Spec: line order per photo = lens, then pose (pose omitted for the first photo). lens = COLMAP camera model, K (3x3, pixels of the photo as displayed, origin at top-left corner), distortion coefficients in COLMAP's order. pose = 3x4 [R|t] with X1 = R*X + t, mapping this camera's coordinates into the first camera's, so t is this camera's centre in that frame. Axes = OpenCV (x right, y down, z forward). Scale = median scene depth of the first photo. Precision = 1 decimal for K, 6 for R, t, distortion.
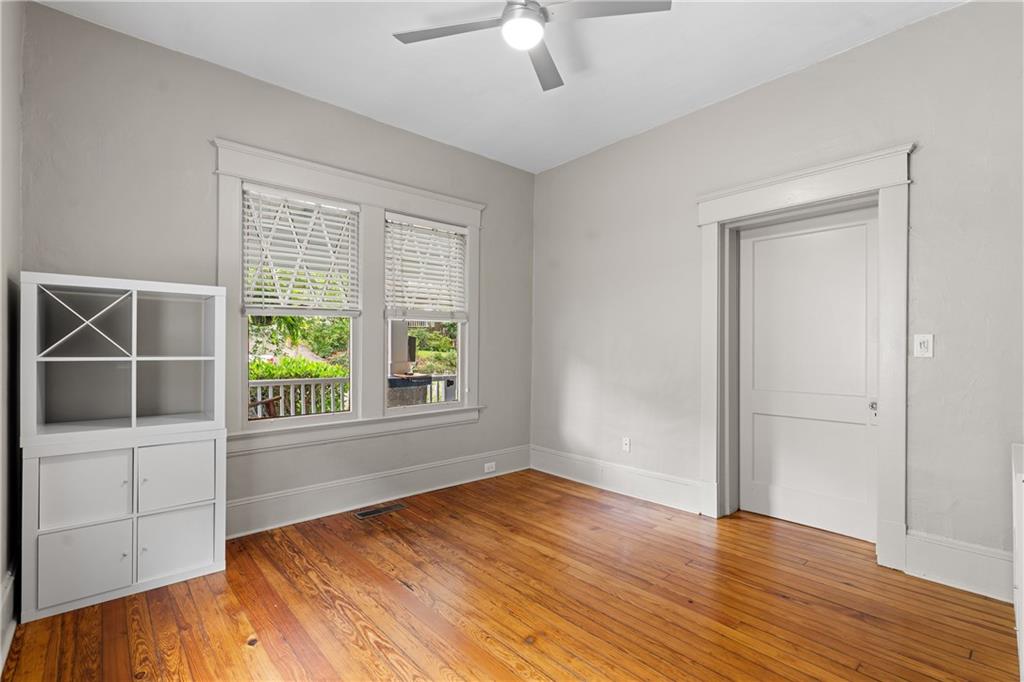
lens RADIAL K [[468.4, 0, 510.7], [0, 468.4, 340.4], [0, 0, 1]] dist [-0.009100, 0.000631]
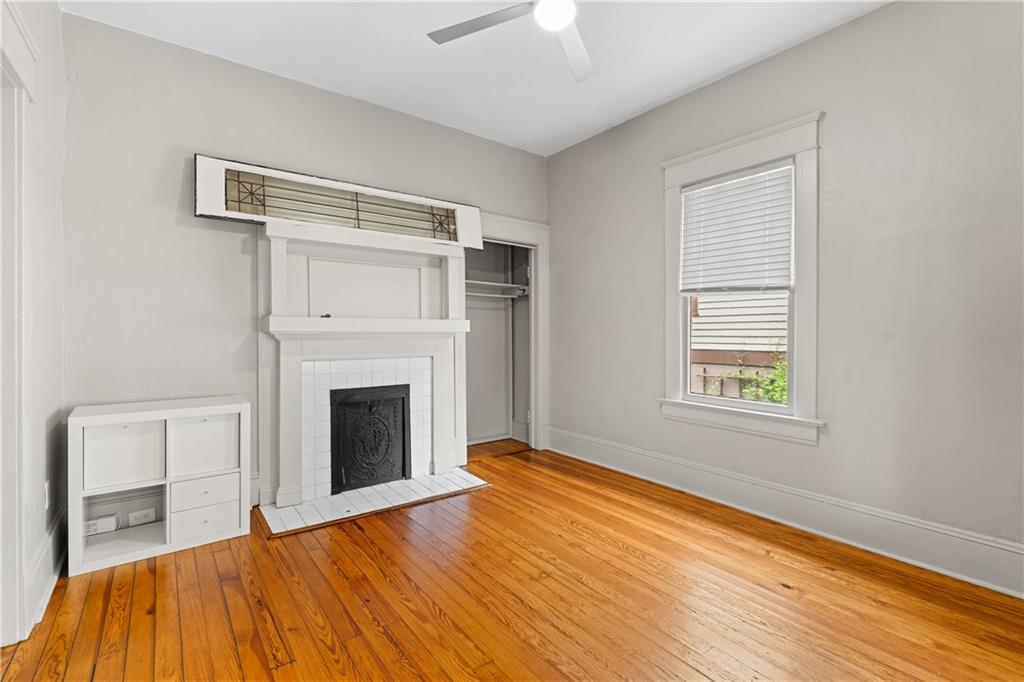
lens RADIAL K [[468.4, 0, 511.8], [0, 468.4, 339.1], [0, 0, 1]] dist [-0.009100, 0.000631]
pose [[-0.997248, -0.010039, 0.073448, 0.039377], [-0.010220, 0.999946, -0.002086, 0.043141], [-0.073423, -0.002831, -0.997297, 1.989381]]
